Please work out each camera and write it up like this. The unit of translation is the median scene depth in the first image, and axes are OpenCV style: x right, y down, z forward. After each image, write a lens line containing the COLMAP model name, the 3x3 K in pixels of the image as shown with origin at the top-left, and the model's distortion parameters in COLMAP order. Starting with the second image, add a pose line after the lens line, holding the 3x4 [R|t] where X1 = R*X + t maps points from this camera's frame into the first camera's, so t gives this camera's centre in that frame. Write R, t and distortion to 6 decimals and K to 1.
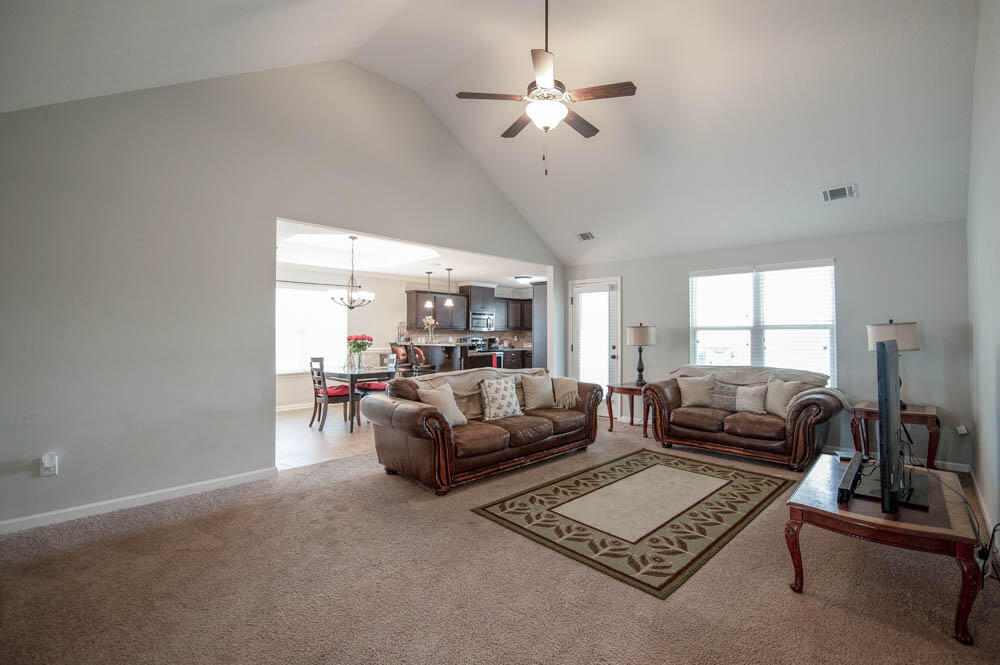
lens RADIAL K [[442.0, 0, 507.3], [0, 442.0, 328.1], [0, 0, 1]] dist [-0.019293, -0.000348]
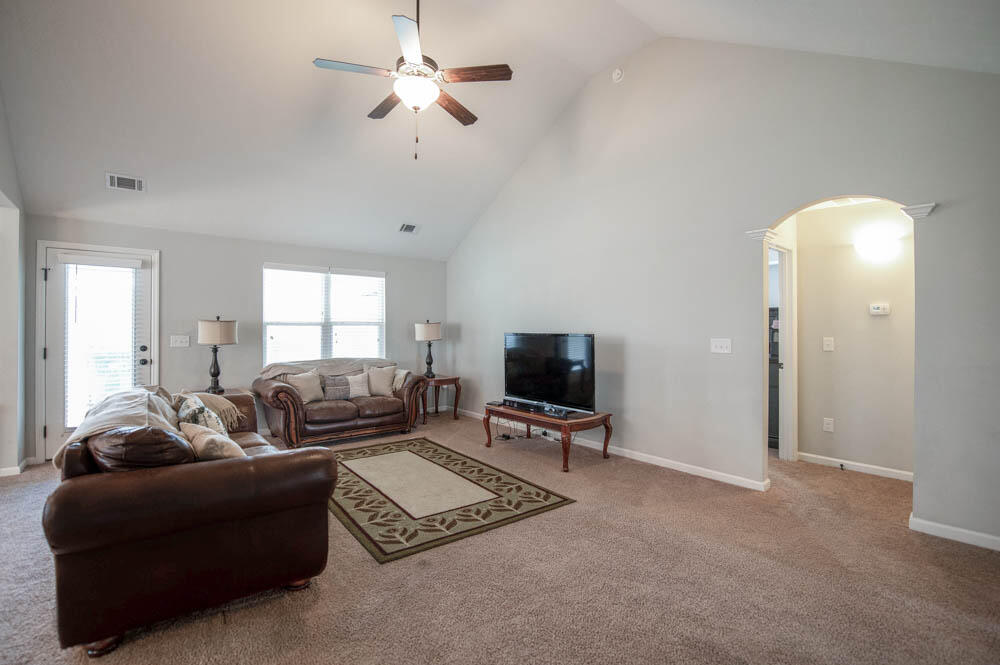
lens RADIAL K [[442.0, 0, 507.3], [0, 442.0, 328.1], [0, 0, 1]] dist [-0.019293, -0.000348]
pose [[0.118298, -0.000614, 0.992978, -0.596538], [-0.014257, 0.999896, 0.002317, 0.001199], [-0.992876, -0.014431, 0.118277, 0.516119]]
